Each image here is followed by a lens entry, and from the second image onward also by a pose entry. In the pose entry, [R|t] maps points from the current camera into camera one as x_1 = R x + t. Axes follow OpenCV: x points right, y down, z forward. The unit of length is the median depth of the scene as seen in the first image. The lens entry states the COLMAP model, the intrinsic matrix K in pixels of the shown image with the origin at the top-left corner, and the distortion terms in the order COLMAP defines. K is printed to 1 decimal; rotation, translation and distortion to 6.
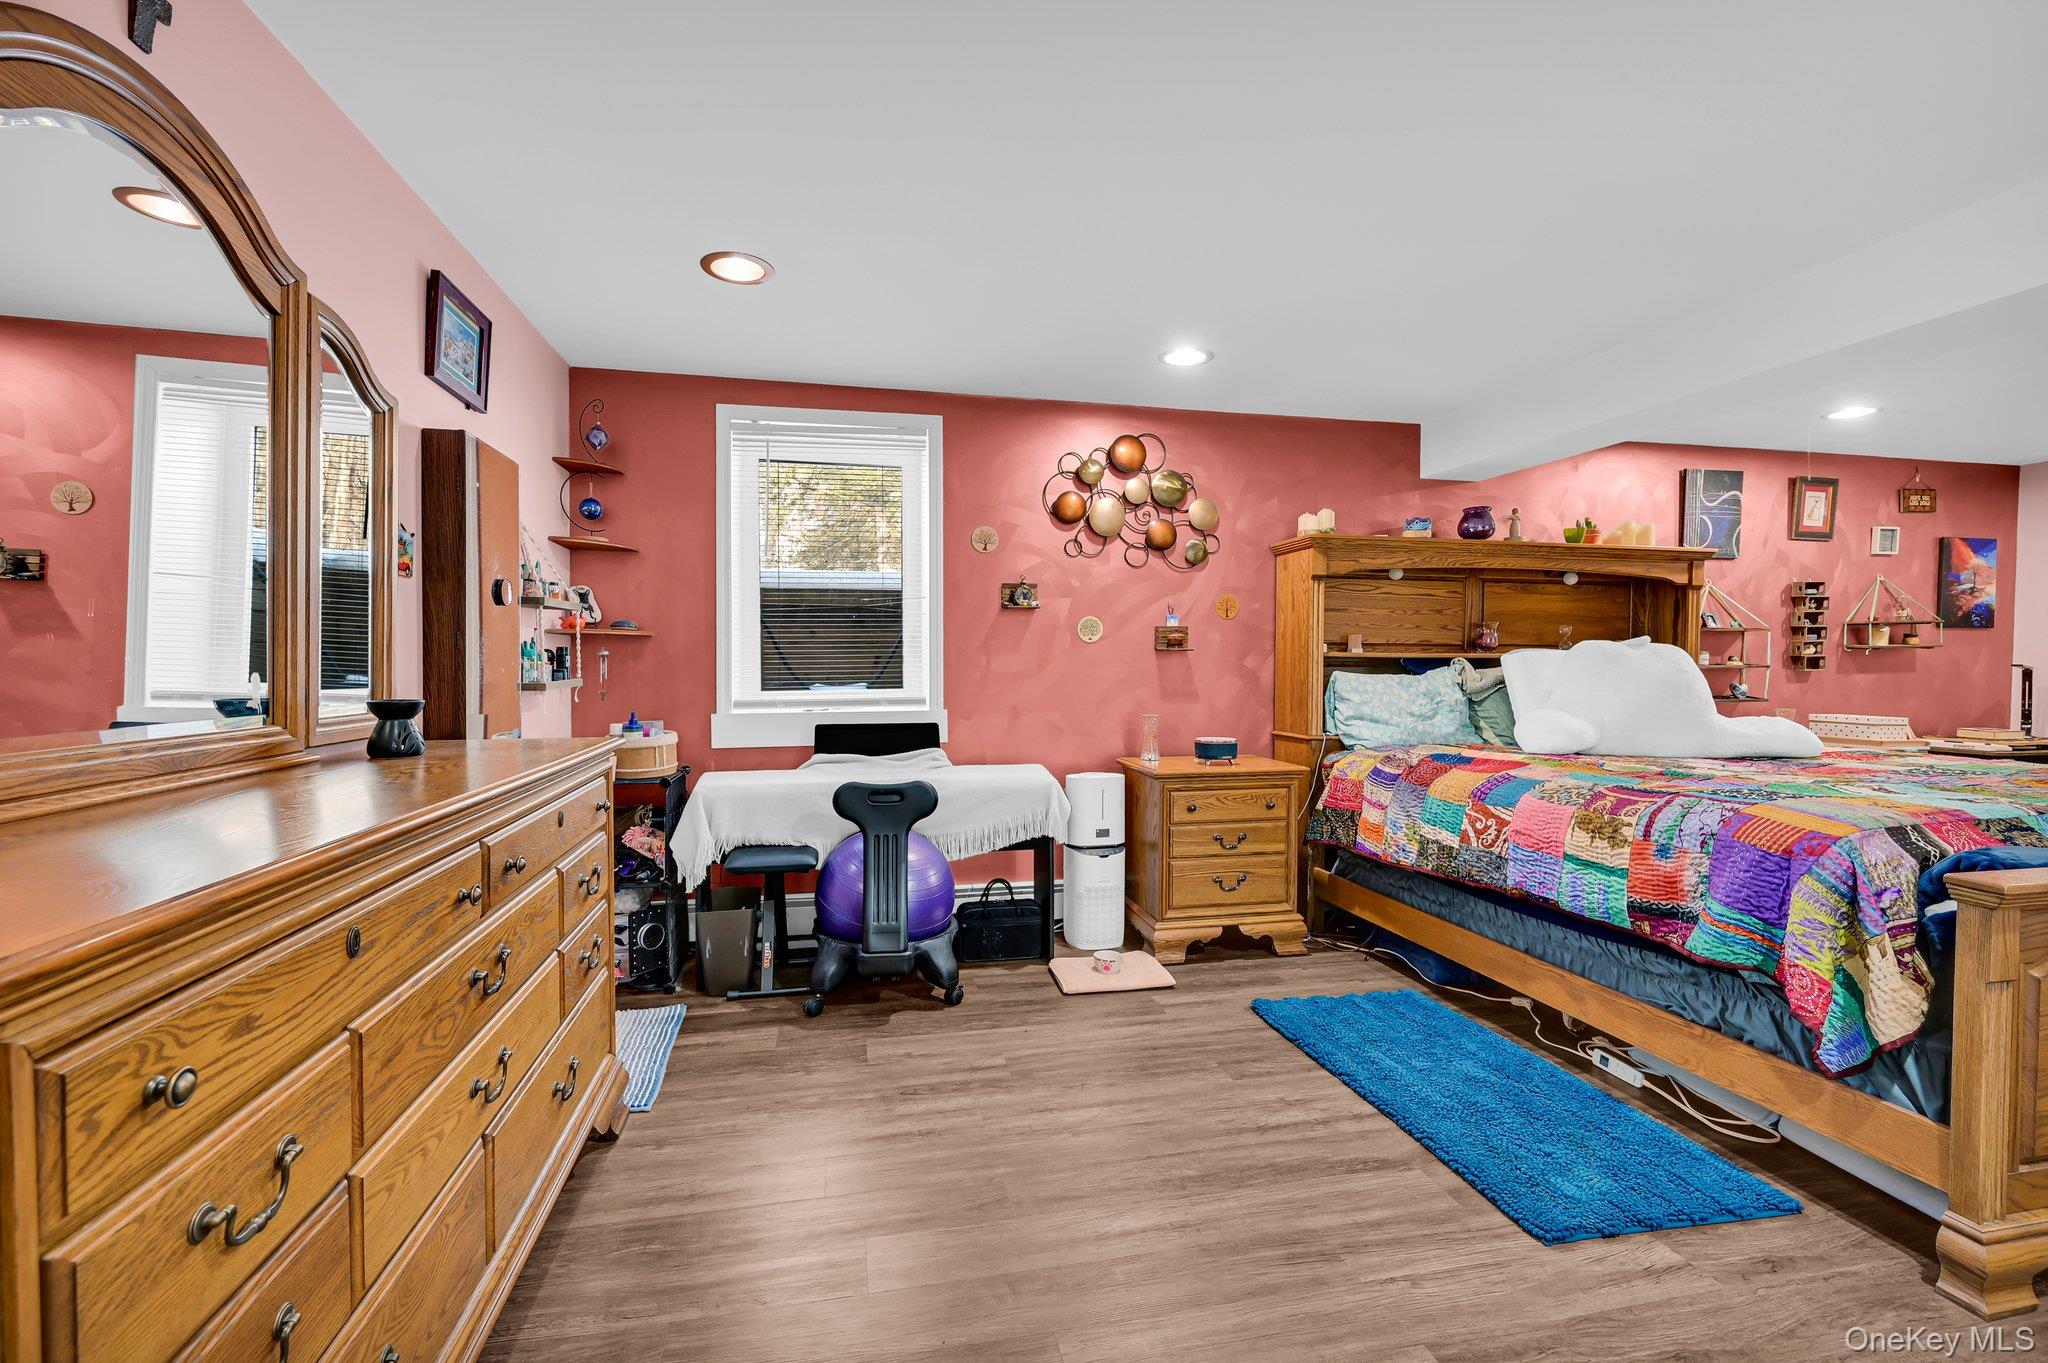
lens RADIAL K [[854.6, 0, 1024.0], [0, 854.6, 681.5], [0, 0, 1]] dist [-0.002213, 0.000013]
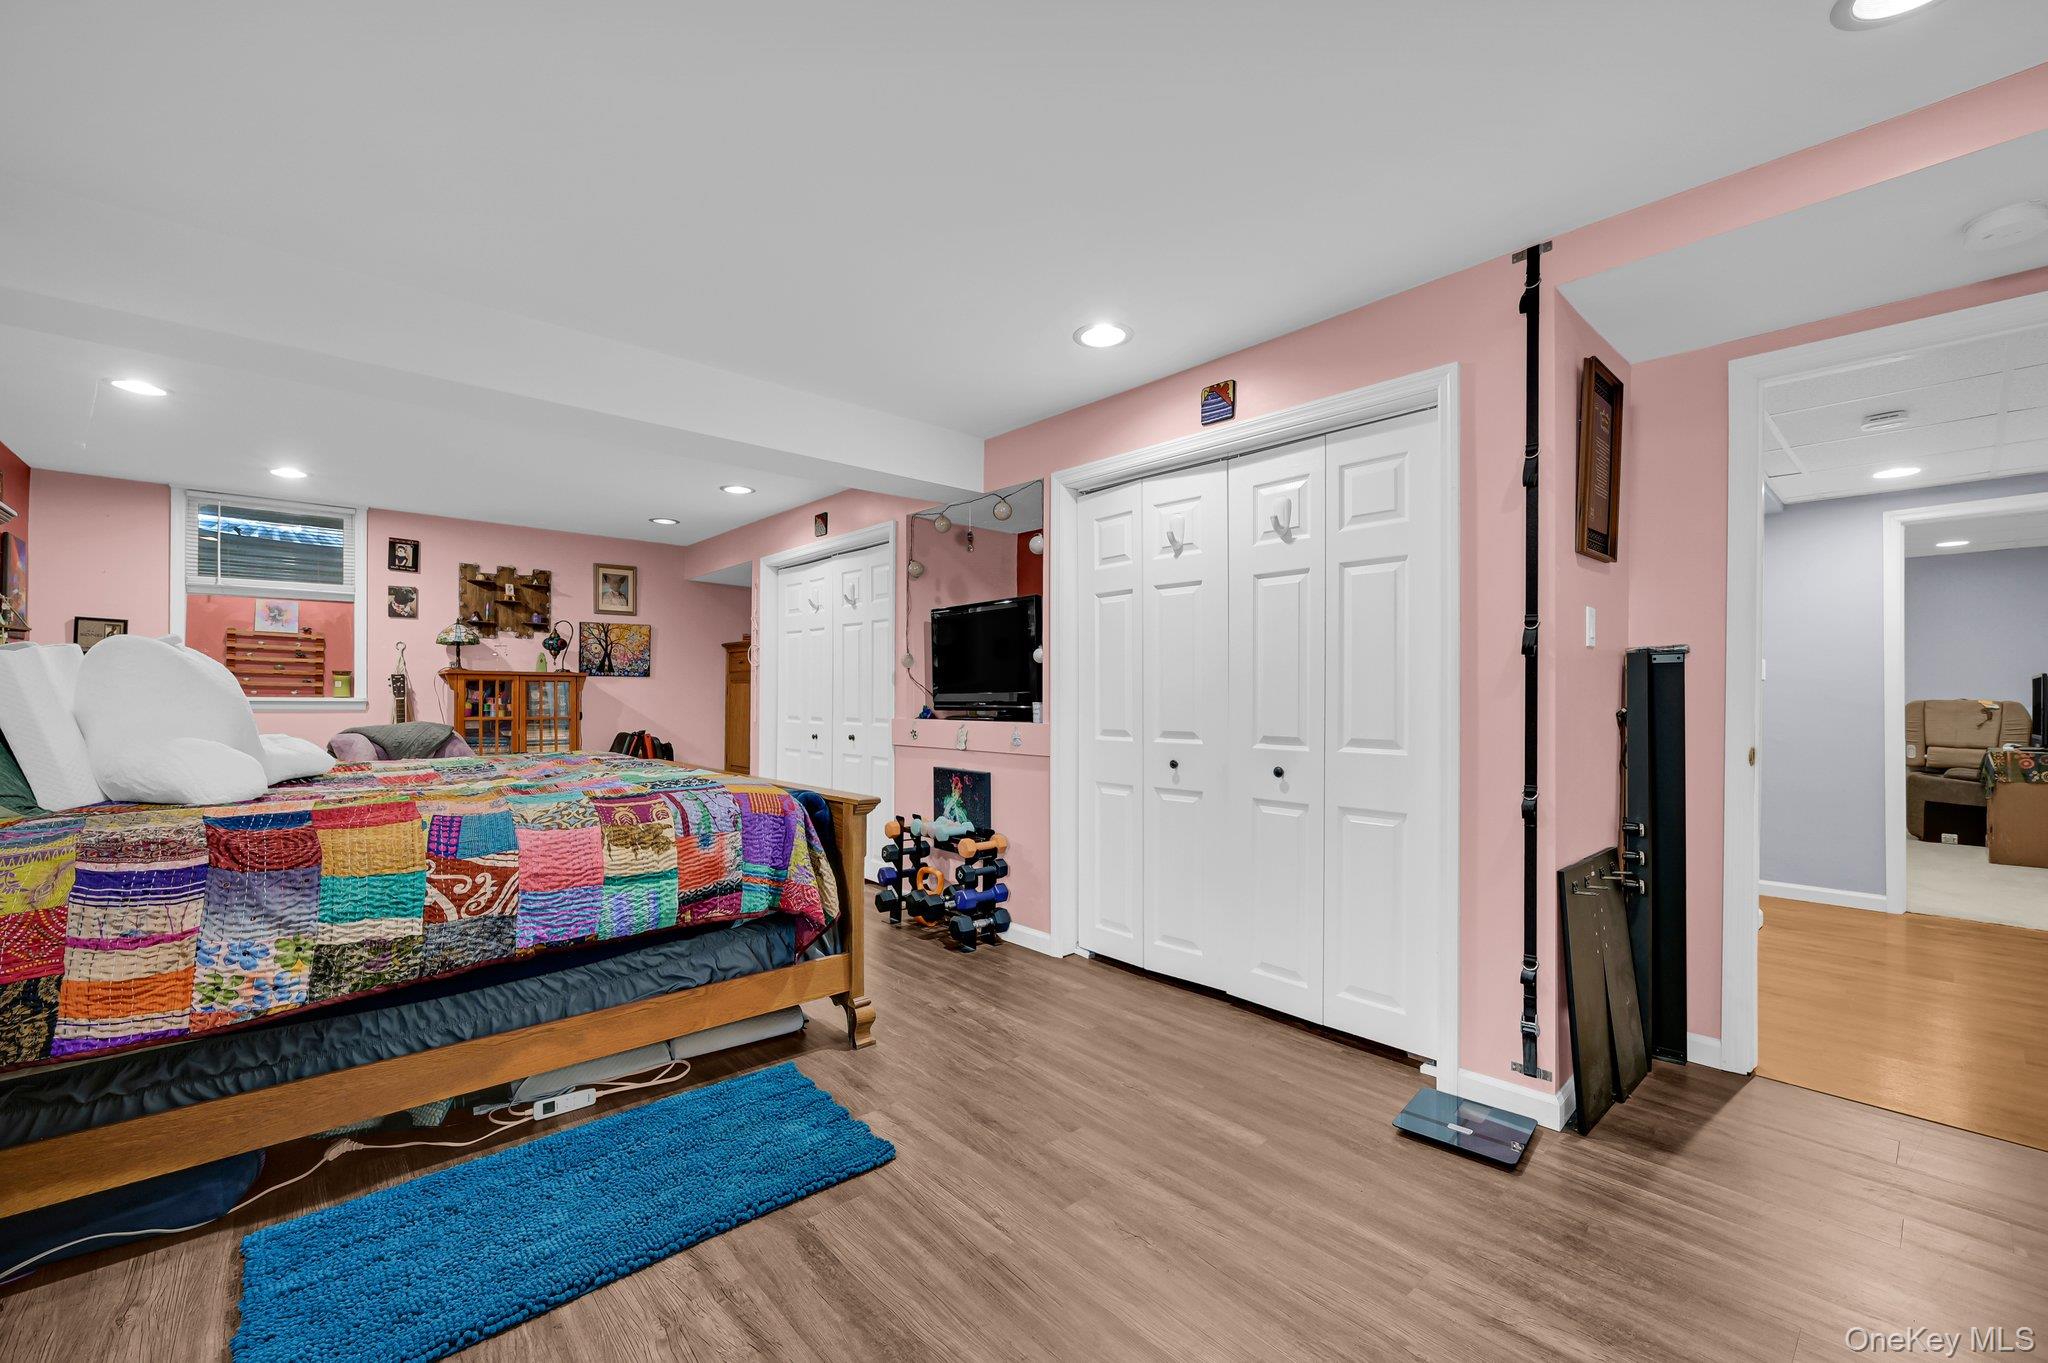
lens RADIAL K [[799.1, 0, 1073.2], [0, 799.1, 691.0], [0, 0, 1]] dist [-0.001821, -0.000305]
pose [[-0.498481, -0.001232, 0.866900, -0.274743], [0.014227, 0.999853, 0.009602, 0.000644], [-0.866784, 0.017120, -0.498390, 0.764601]]
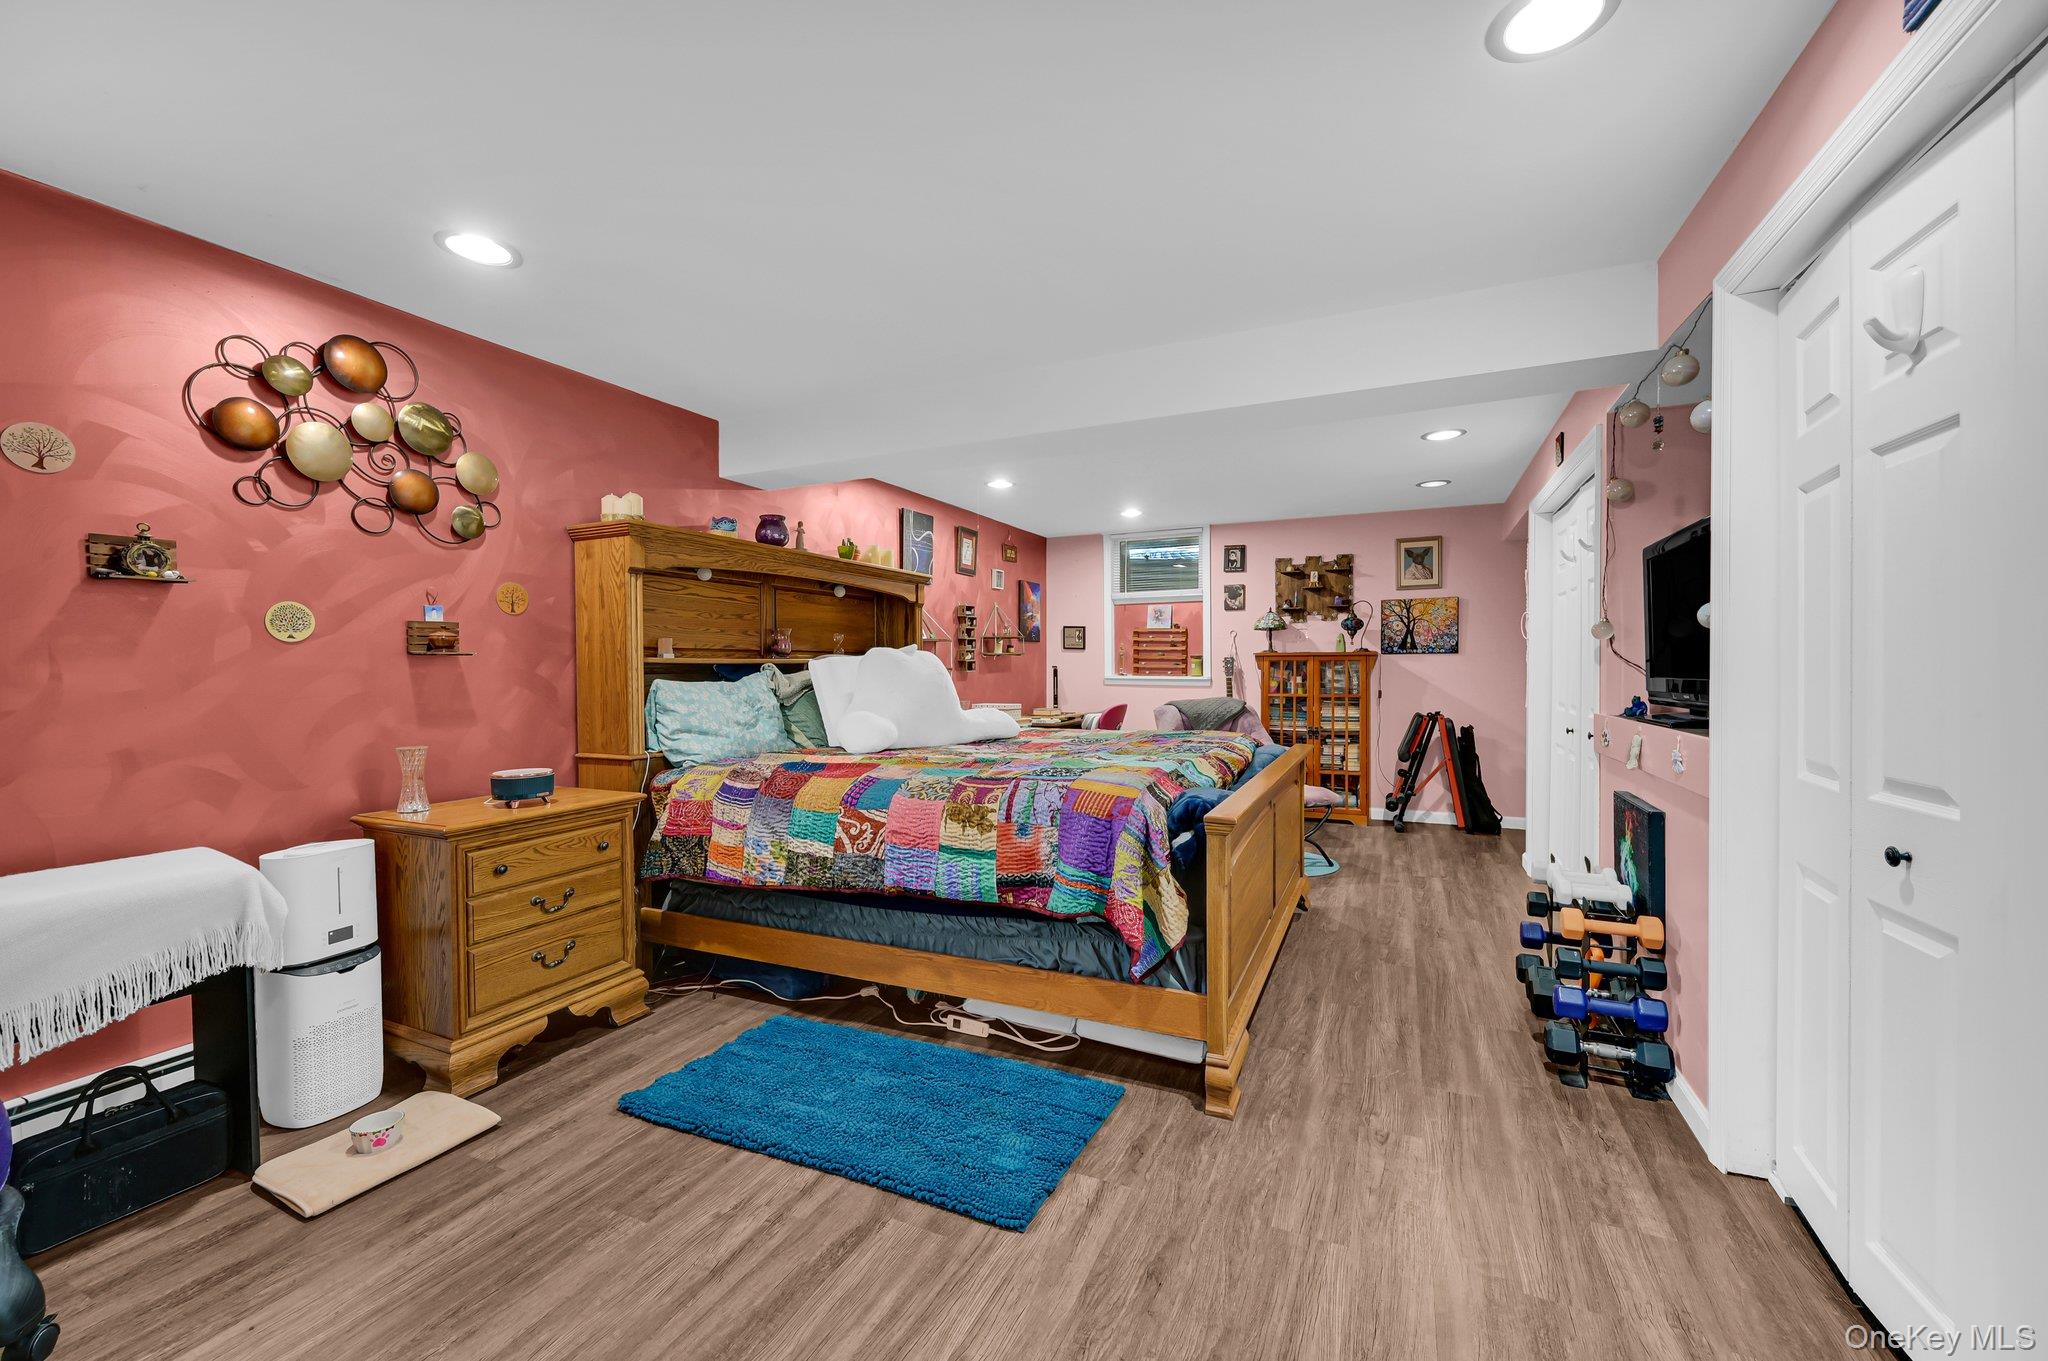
lens RADIAL K [[825.4, 0, 1020.8], [0, 825.4, 681.0], [0, 0, 1]] dist [-0.000632, 0.000022]
pose [[0.607247, -0.021428, 0.794224, -0.096722], [0.026036, 0.999636, 0.007063, -0.007698], [-0.794086, 0.016390, 0.607584, 0.220634]]
